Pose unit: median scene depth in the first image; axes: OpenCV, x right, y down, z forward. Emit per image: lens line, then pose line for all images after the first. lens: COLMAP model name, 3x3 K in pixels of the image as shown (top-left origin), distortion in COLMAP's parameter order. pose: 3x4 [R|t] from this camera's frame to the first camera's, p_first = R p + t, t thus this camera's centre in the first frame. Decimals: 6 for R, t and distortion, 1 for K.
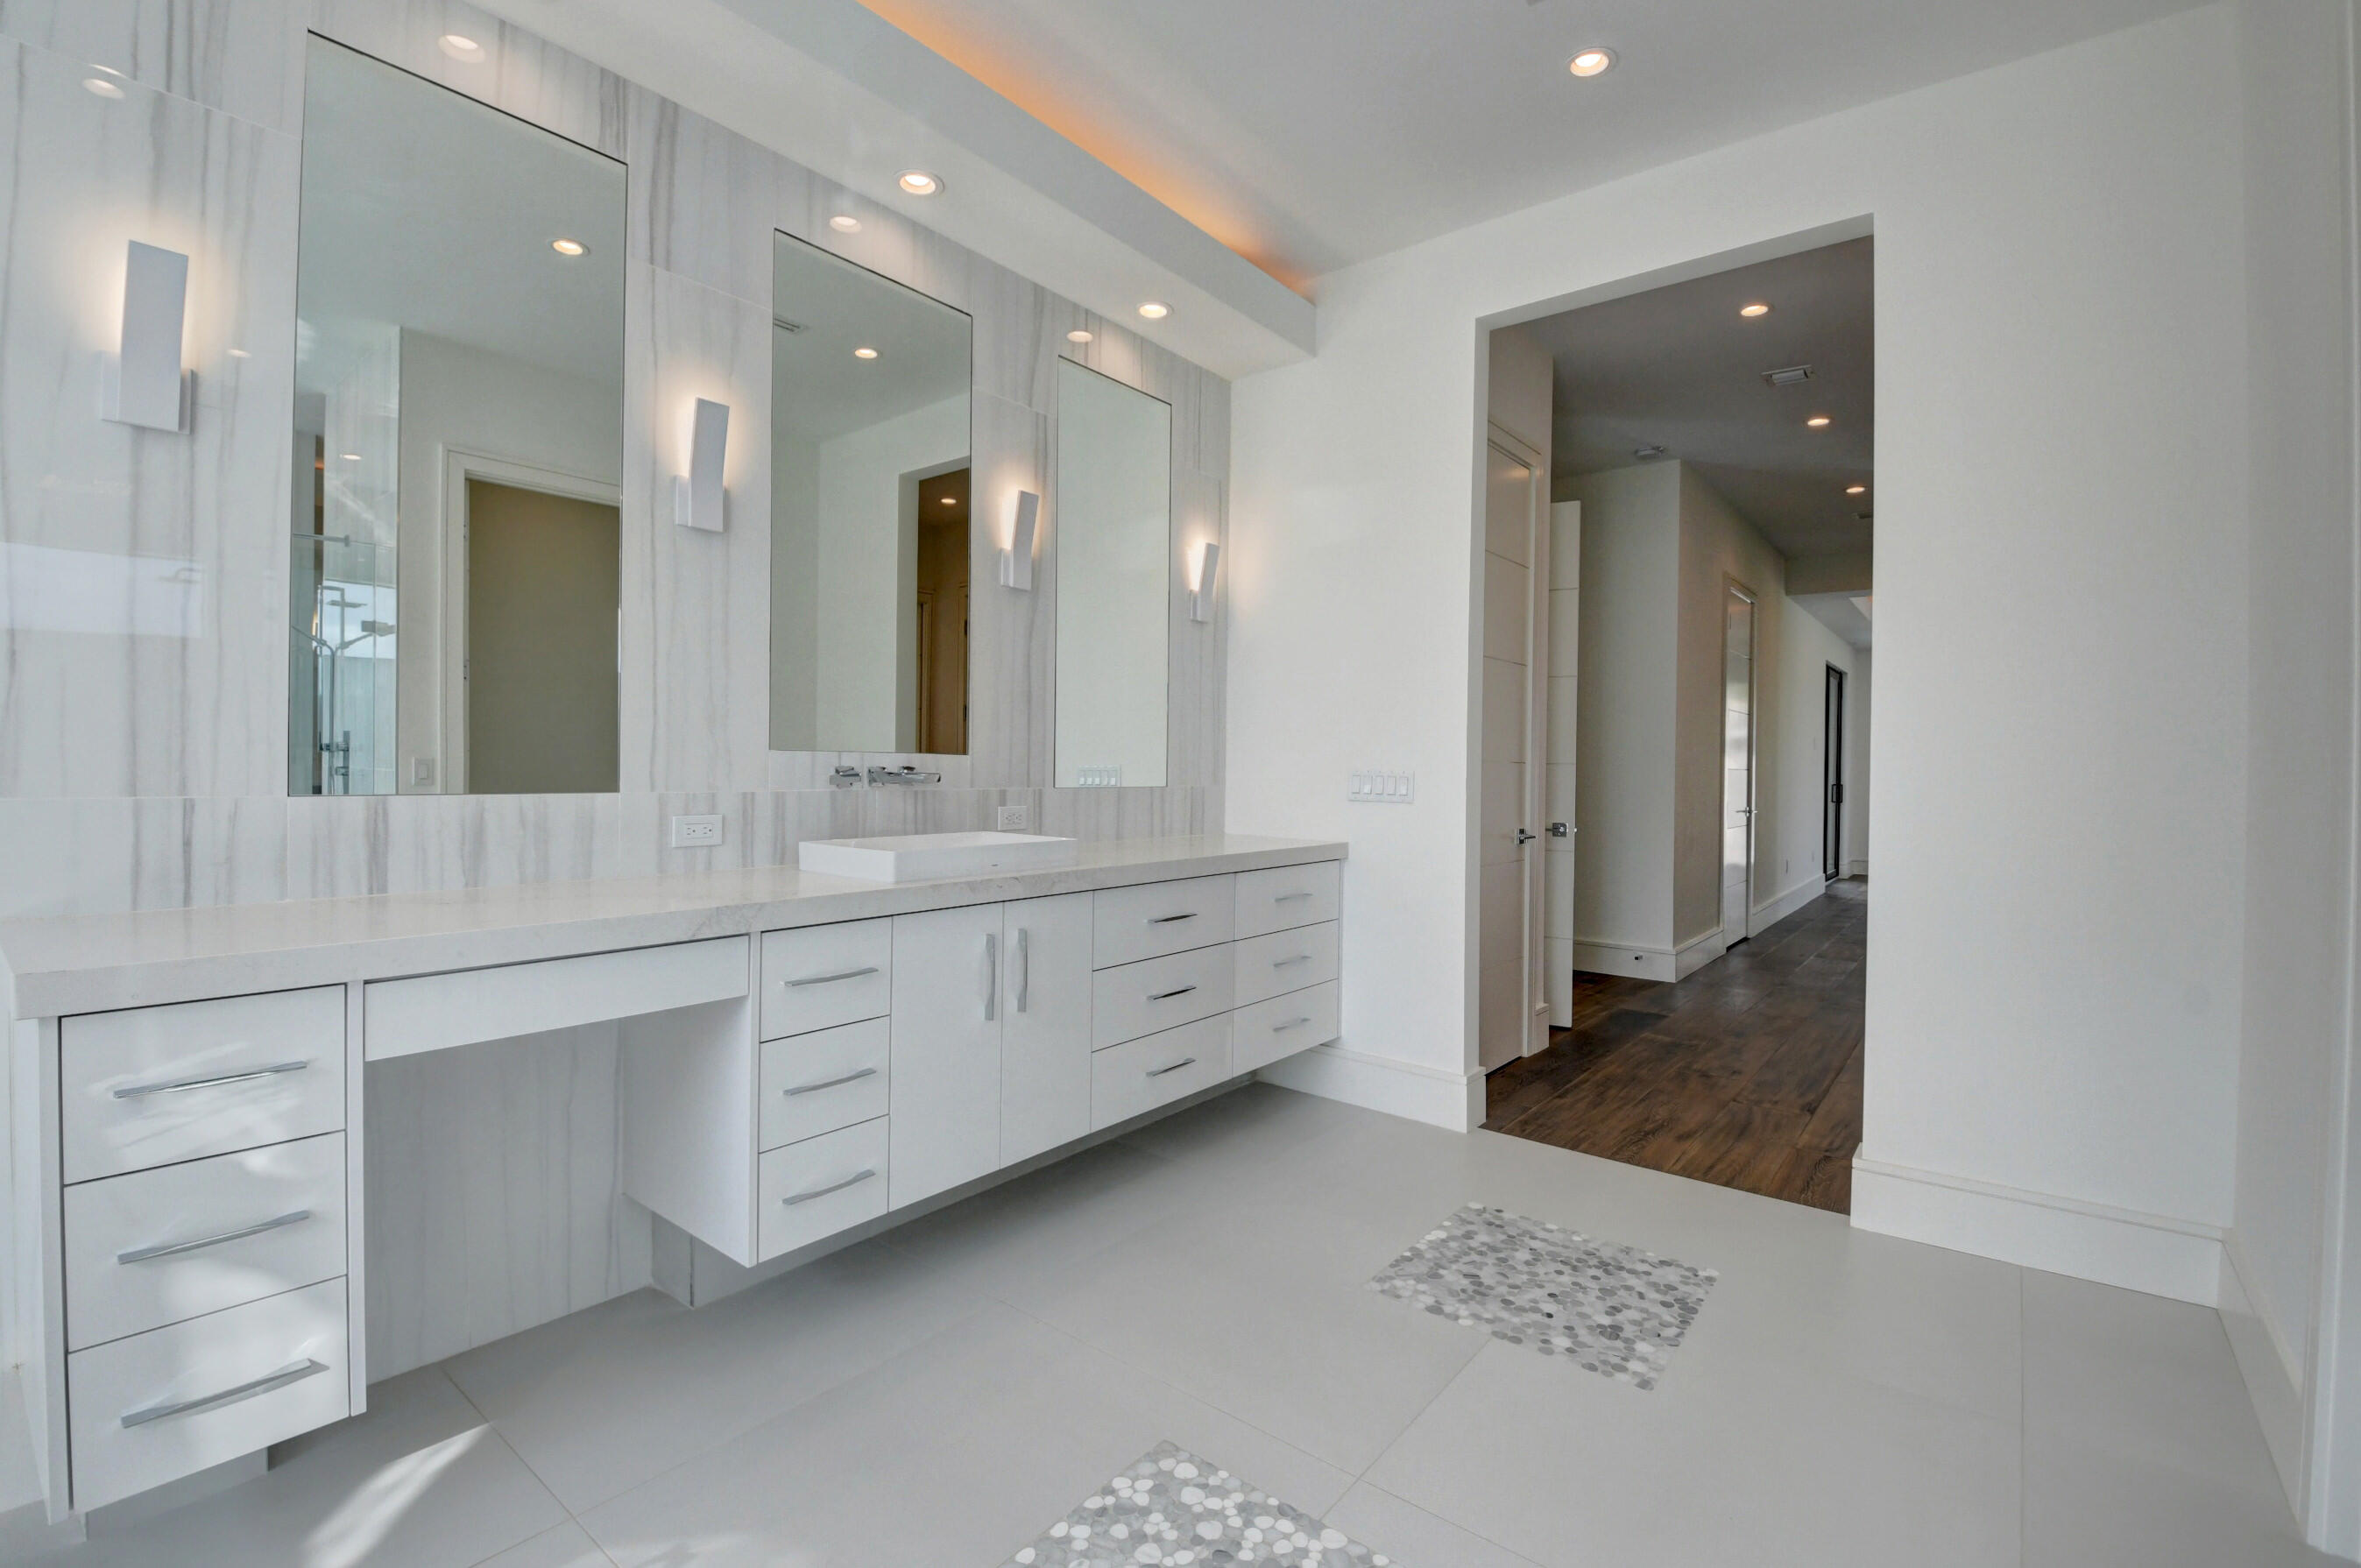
lens RADIAL K [[1043.3, 0, 1173.6], [0, 1043.3, 773.0], [0, 0, 1]] dist [0.020779, -0.027577]
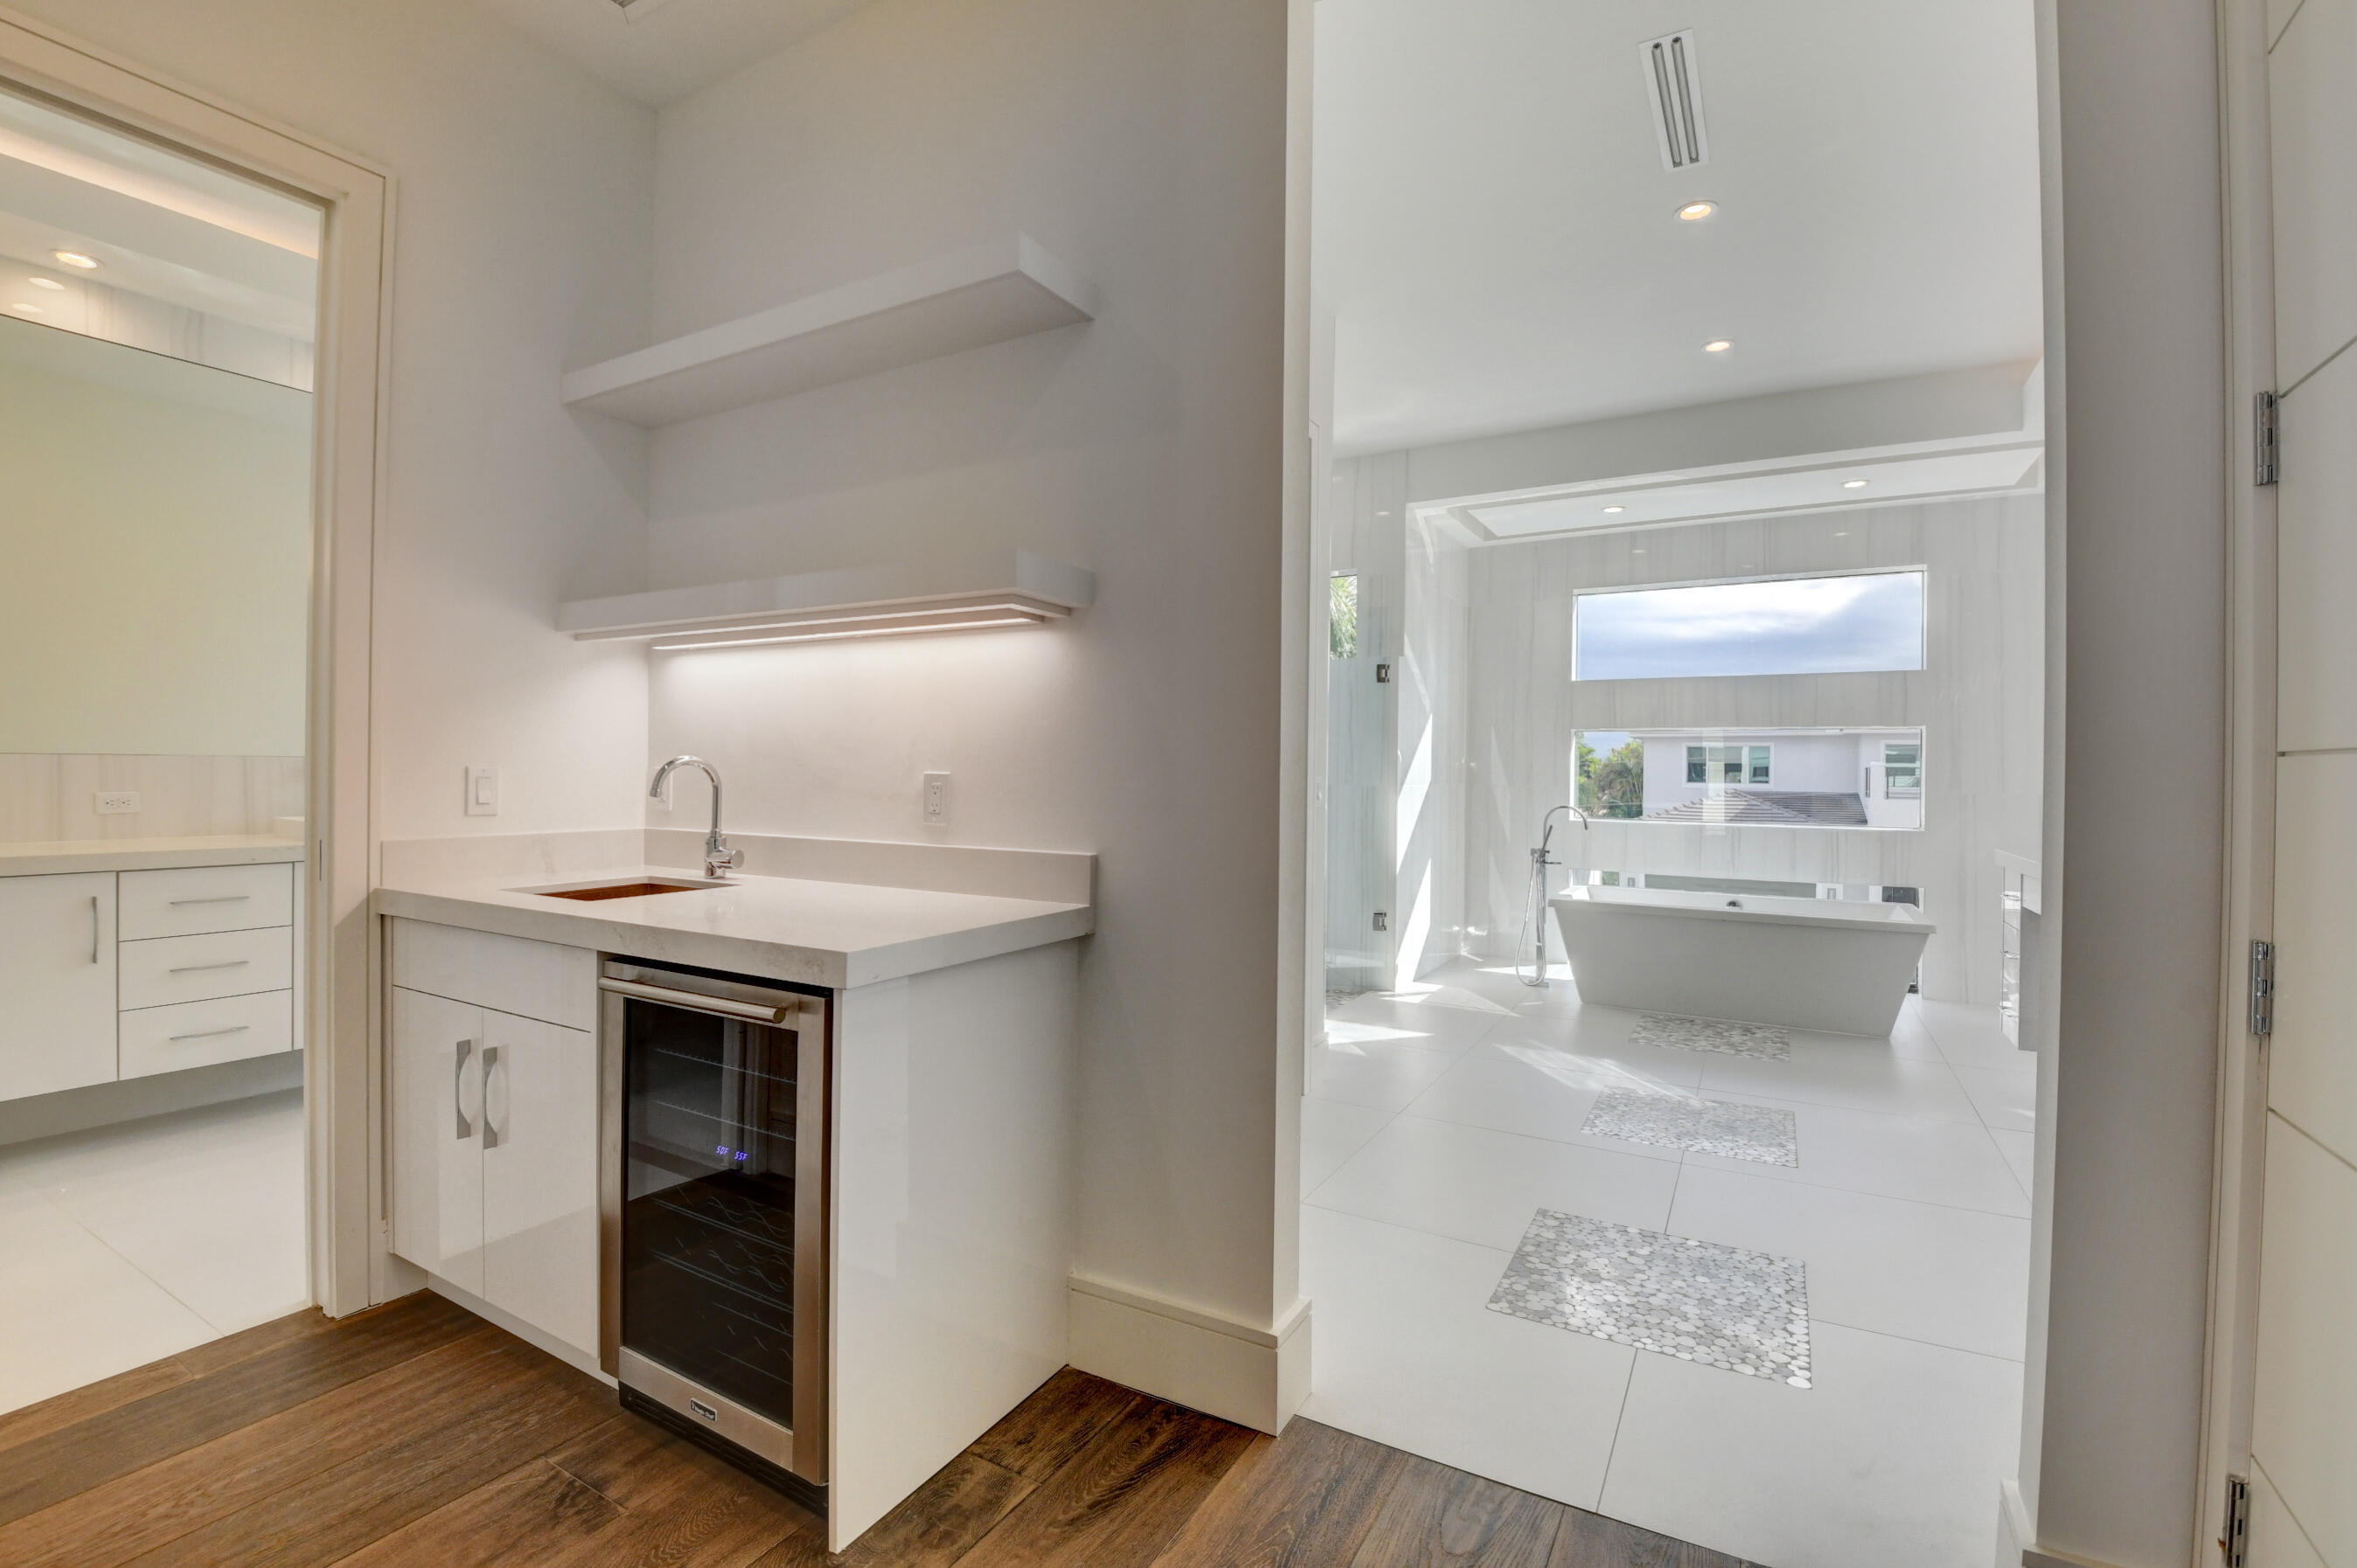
lens RADIAL K [[1041.4, 0, 1171.6], [0, 1041.4, 773.0], [0, 0, 1]] dist [0.020779, -0.027577]
pose [[-0.987315, -0.020232, -0.157482, 0.980186], [-0.022441, 0.999673, 0.012263, -0.009225], [0.157182, 0.015641, -0.987446, 1.914524]]
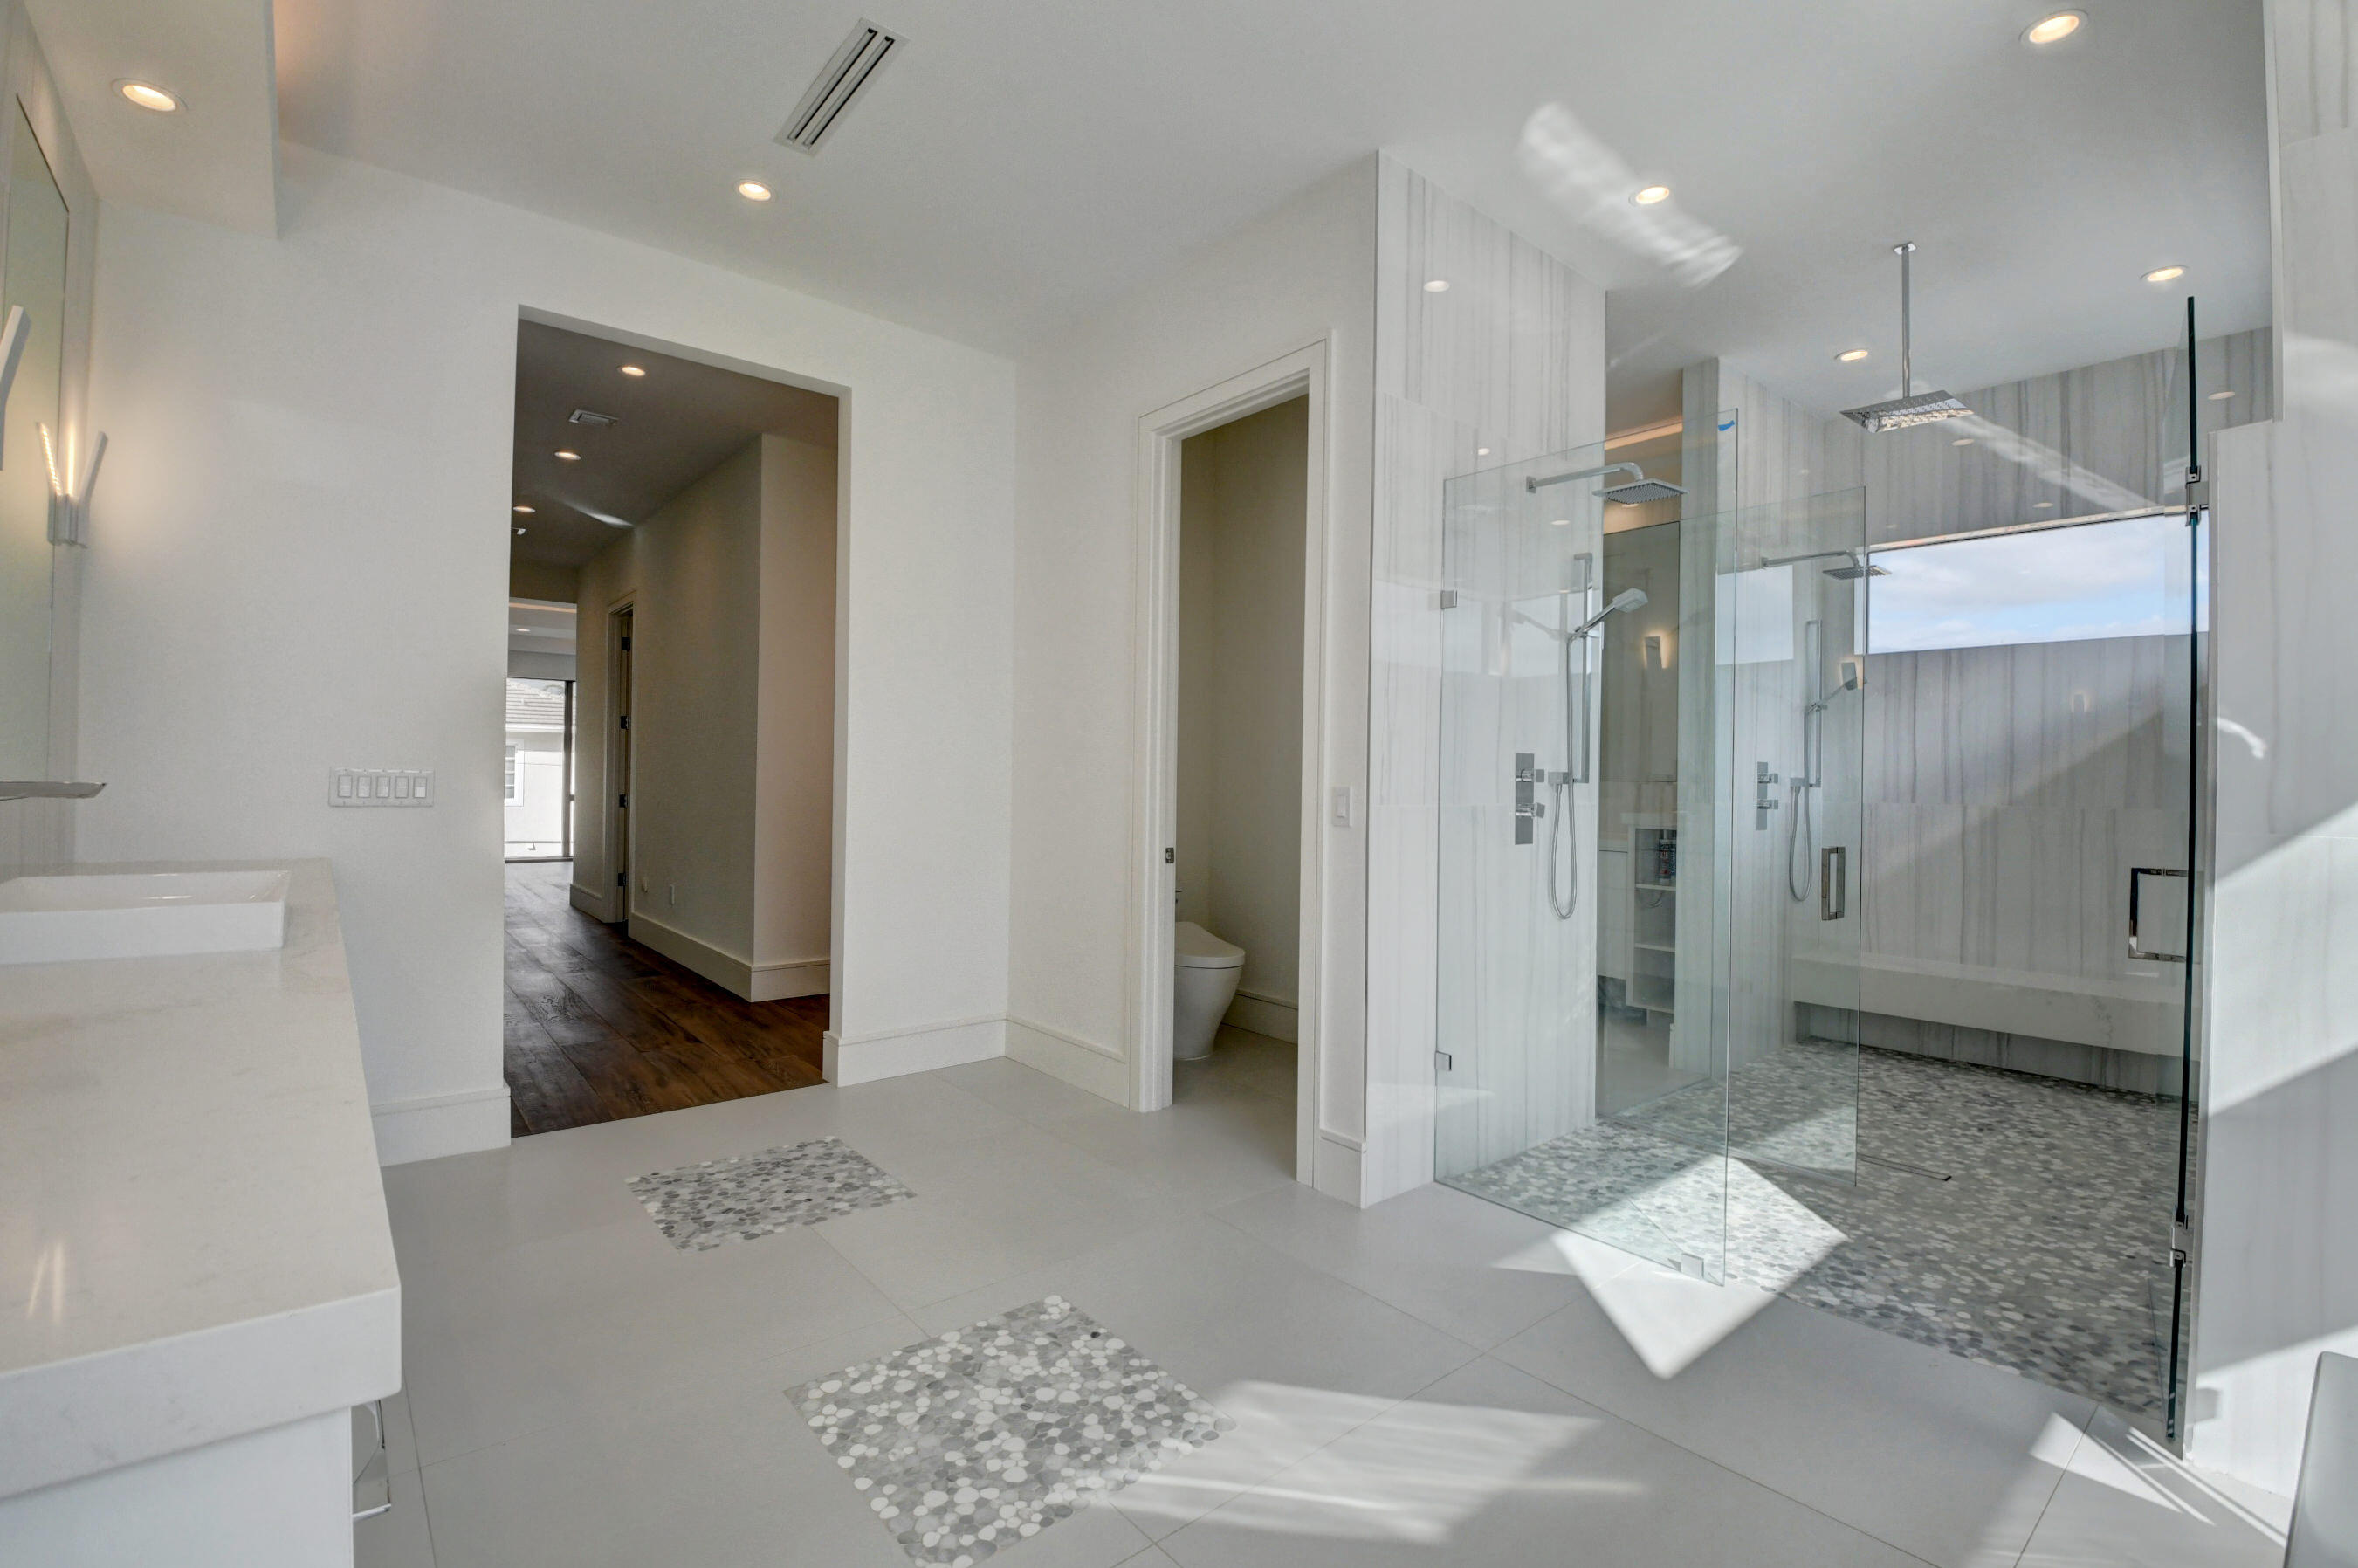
lens RADIAL K [[1042.0, 0, 1172.1], [0, 1042.0, 773.0], [0, 0, 1]] dist [0.020779, -0.027577]
pose [[0.200047, -0.002054, 0.979784, -0.747396], [-0.006748, 0.999971, 0.003474, -0.007238], [-0.979763, -0.007306, 0.200028, 0.297991]]
